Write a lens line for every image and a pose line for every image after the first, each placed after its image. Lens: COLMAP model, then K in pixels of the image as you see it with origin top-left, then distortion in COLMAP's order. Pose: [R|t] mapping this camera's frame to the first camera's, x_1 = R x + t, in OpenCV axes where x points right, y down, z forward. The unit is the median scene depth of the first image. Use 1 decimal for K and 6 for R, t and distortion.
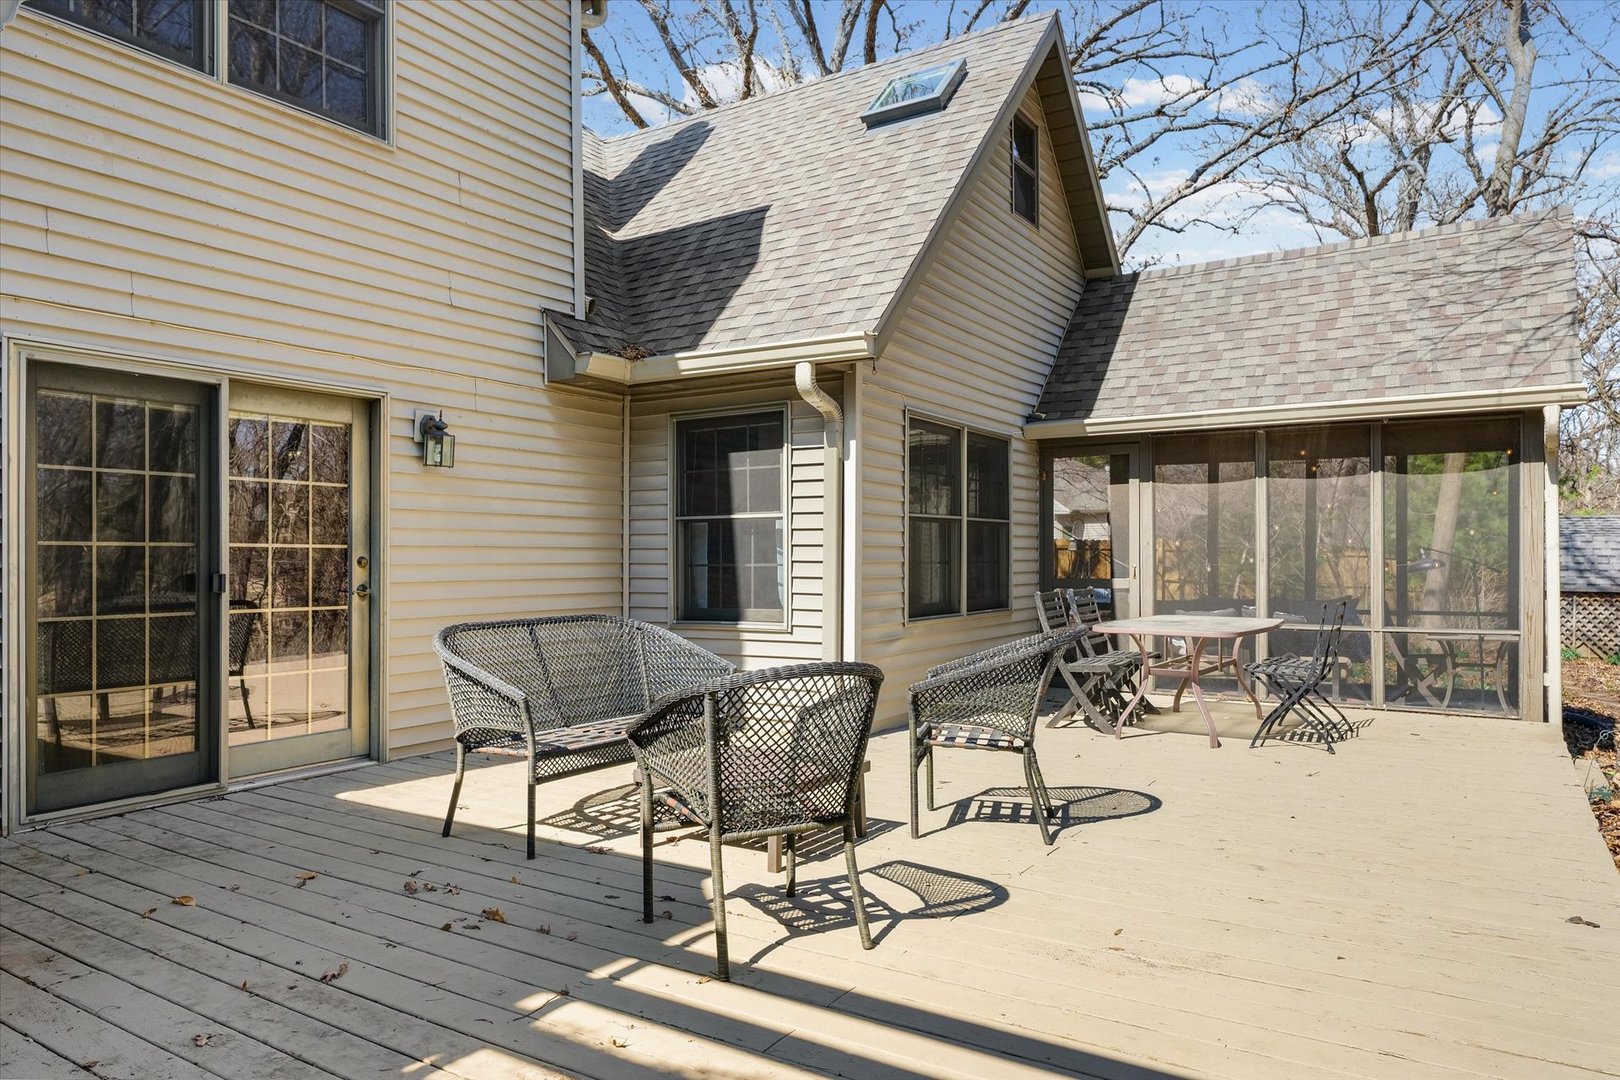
lens RADIAL K [[1068.8, 0, 810.0], [0, 1068.8, 540.0], [0, 0, 1]] dist [0.003985, 0.002434]
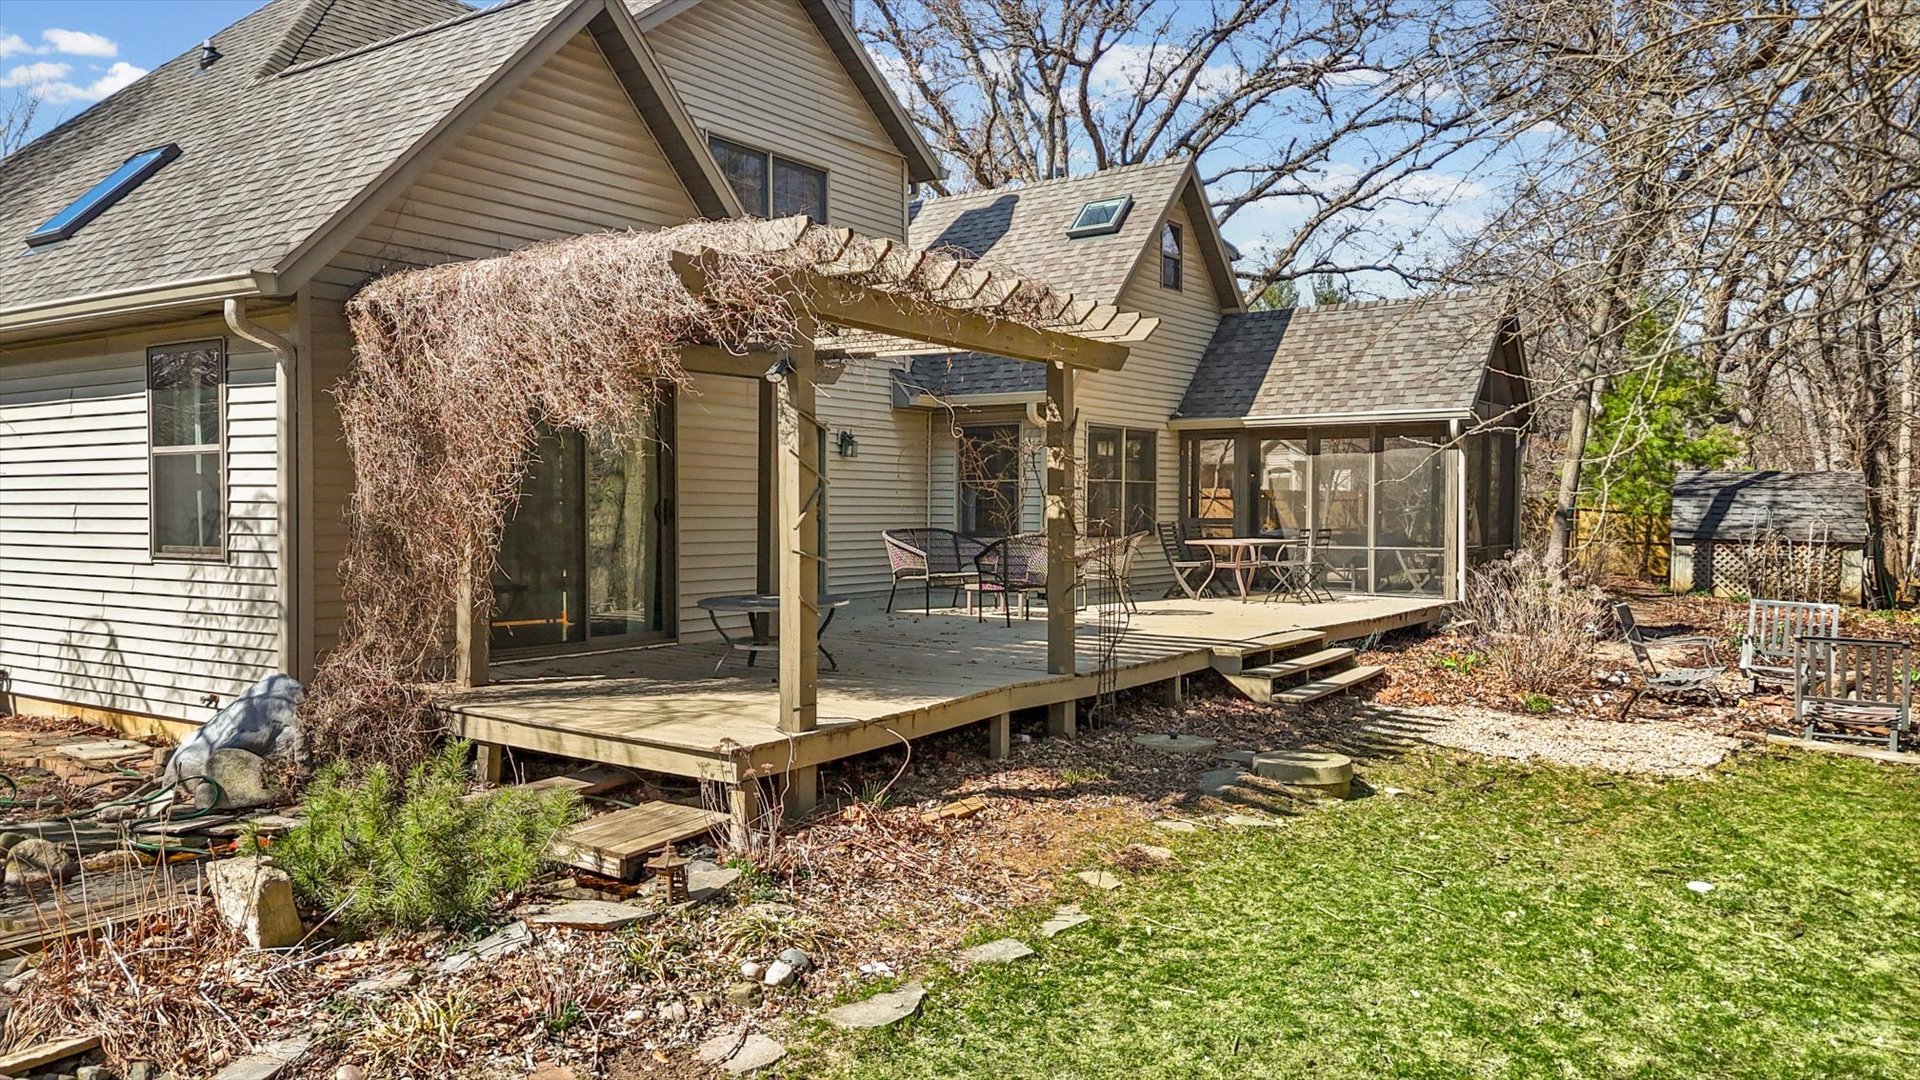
lens RADIAL K [[1368.4, 0, 960.0], [0, 1368.4, 540.0], [0, 0, 1]] dist [0.055126, -0.000444]
pose [[0.998648, 0.006443, -0.051590, -0.003395], [-0.004354, 0.999170, 0.040508, -0.014816], [0.051808, -0.040229, 0.997846, -1.295405]]
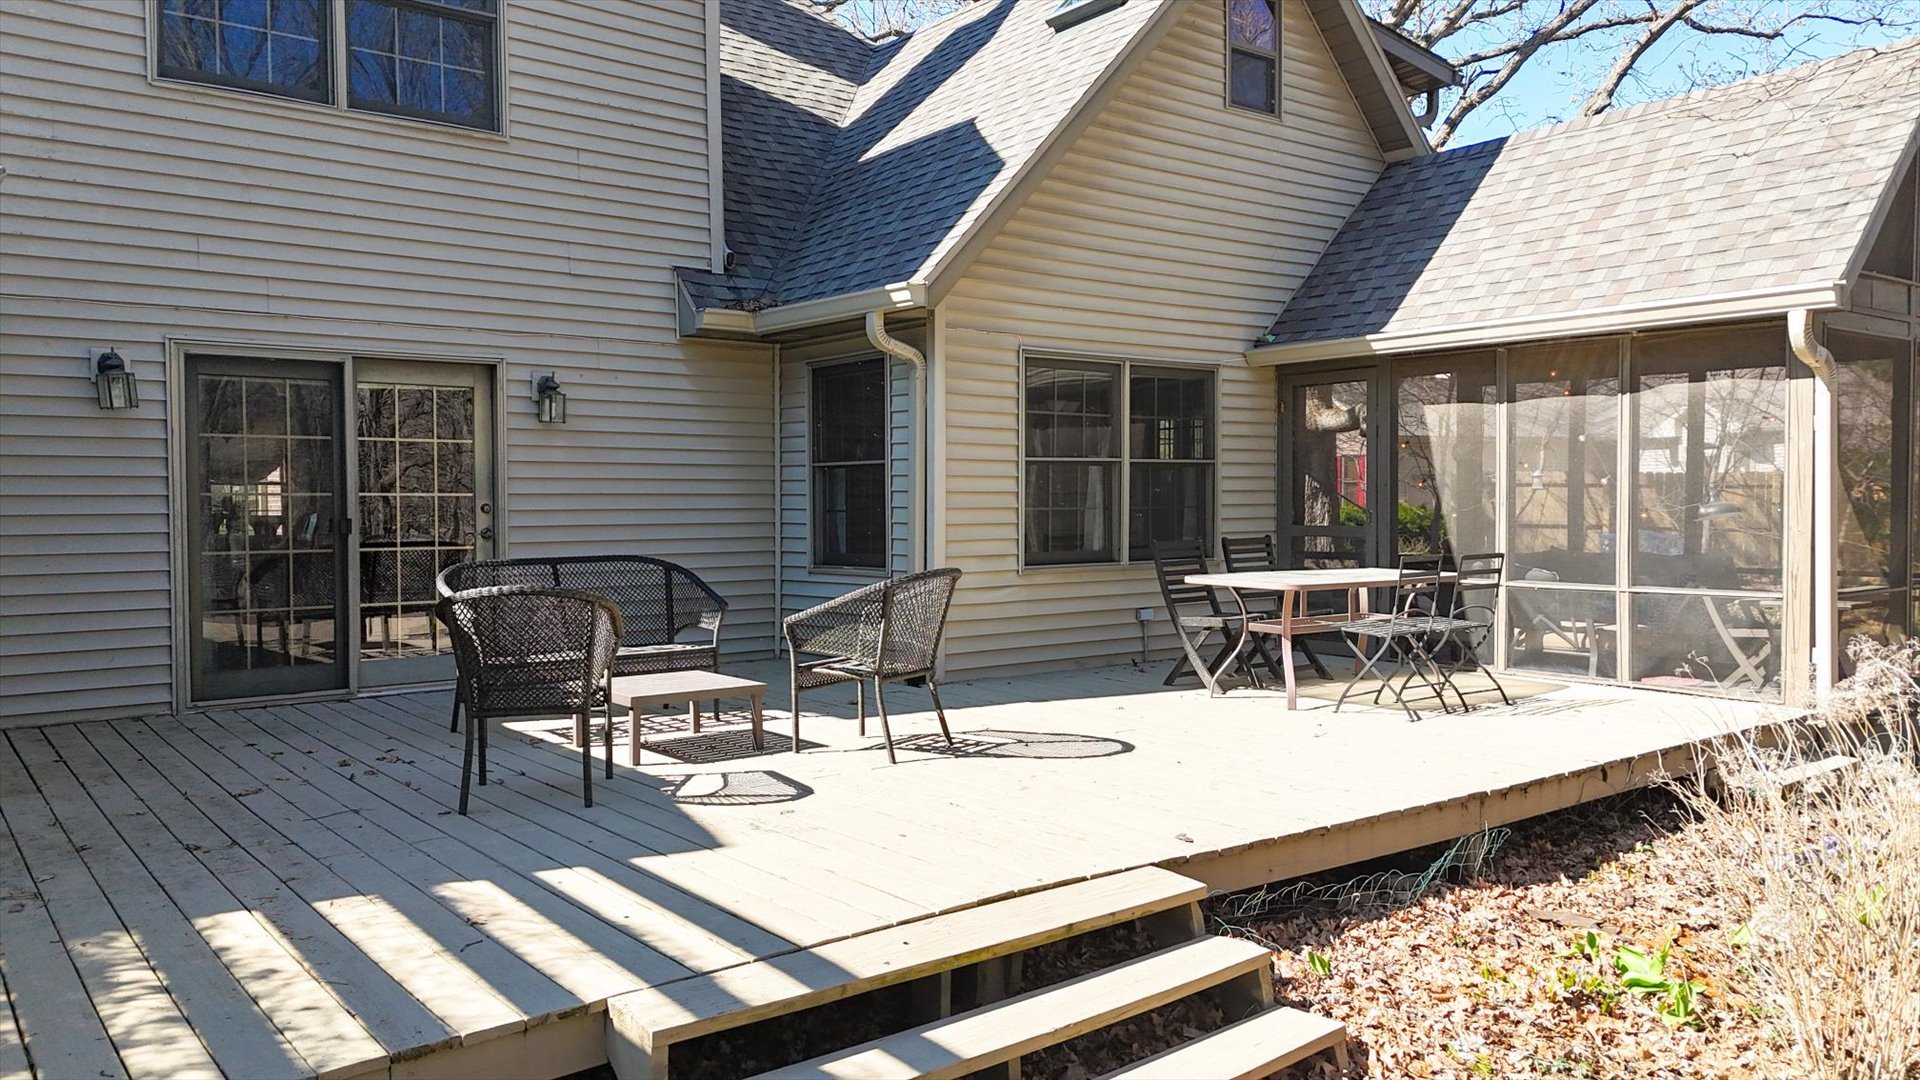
lens RADIAL K [[1396.8, 0, 990.1], [0, 1396.8, 518.2], [0, 0, 1]] dist [0.058447, -0.001615]
pose [[0.944780, 0.001907, -0.327700, 0.464128], [0.008459, 0.999508, 0.030207, -0.007938], [0.327596, -0.031311, 0.944299, -0.195269]]
